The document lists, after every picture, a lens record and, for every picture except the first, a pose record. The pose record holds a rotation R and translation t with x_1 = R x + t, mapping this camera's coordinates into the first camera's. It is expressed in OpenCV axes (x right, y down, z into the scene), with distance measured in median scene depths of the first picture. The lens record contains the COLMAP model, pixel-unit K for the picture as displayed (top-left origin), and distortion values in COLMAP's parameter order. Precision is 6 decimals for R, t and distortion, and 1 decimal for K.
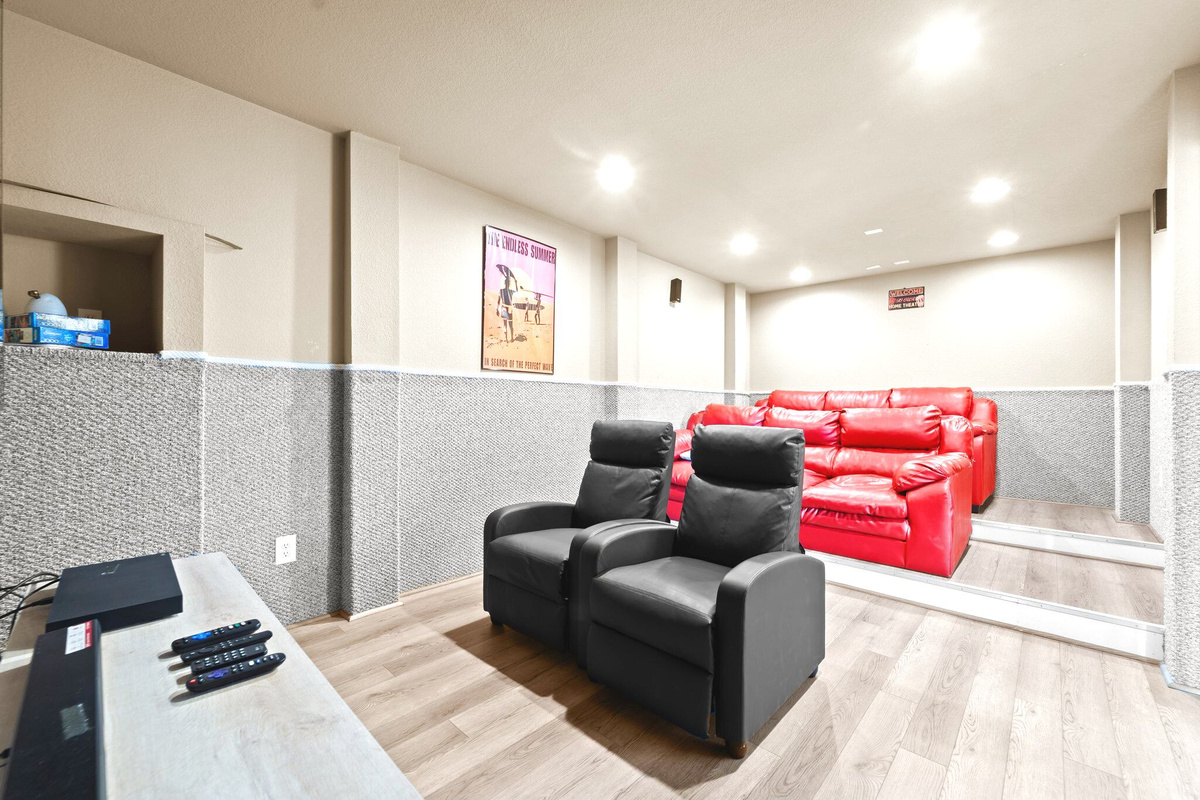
lens RADIAL K [[483.9, 0, 600.0], [0, 483.9, 401.4], [0, 0, 1]] dist [0.002038, 0.000169]
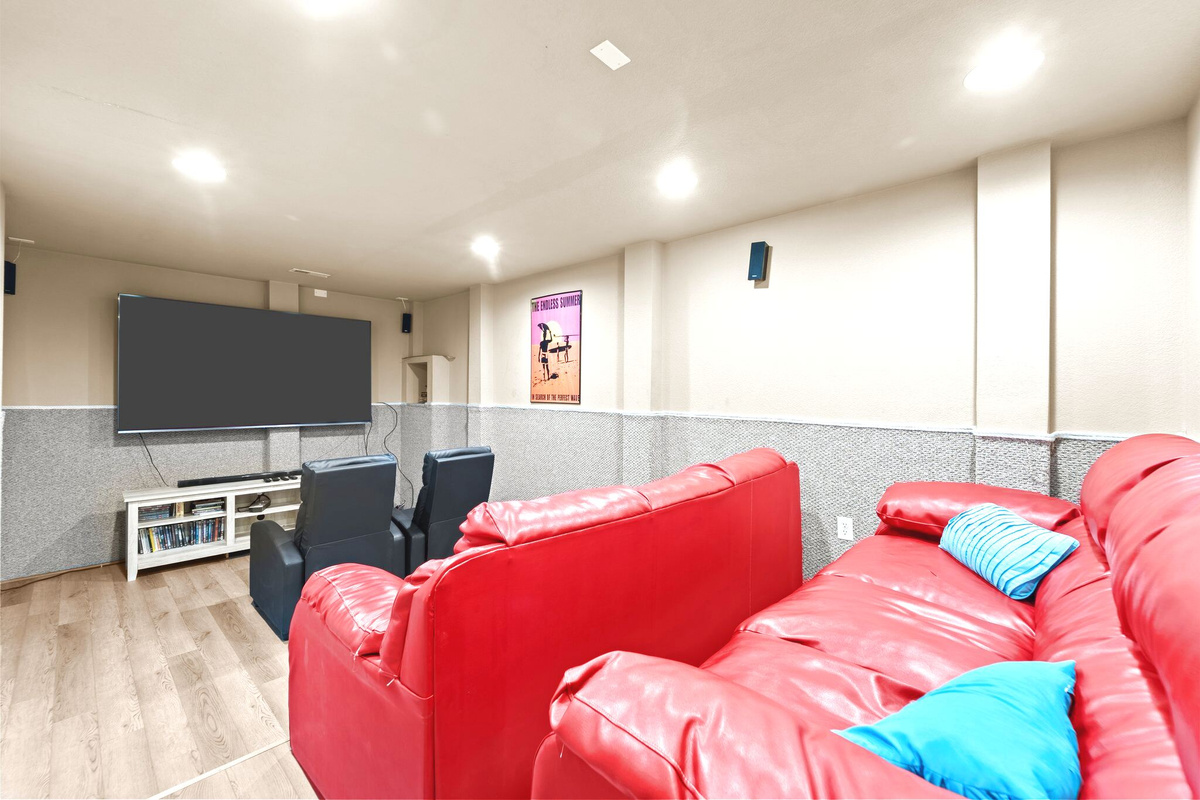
lens RADIAL K [[483.9, 0, 600.4], [0, 483.9, 395.6], [0, 0, 1]] dist [0.002038, 0.000169]
pose [[0.010667, -0.004981, -0.999931, 1.090015], [-0.007085, 0.999962, -0.005057, -0.075970], [0.999918, 0.007139, 0.010631, 1.116037]]
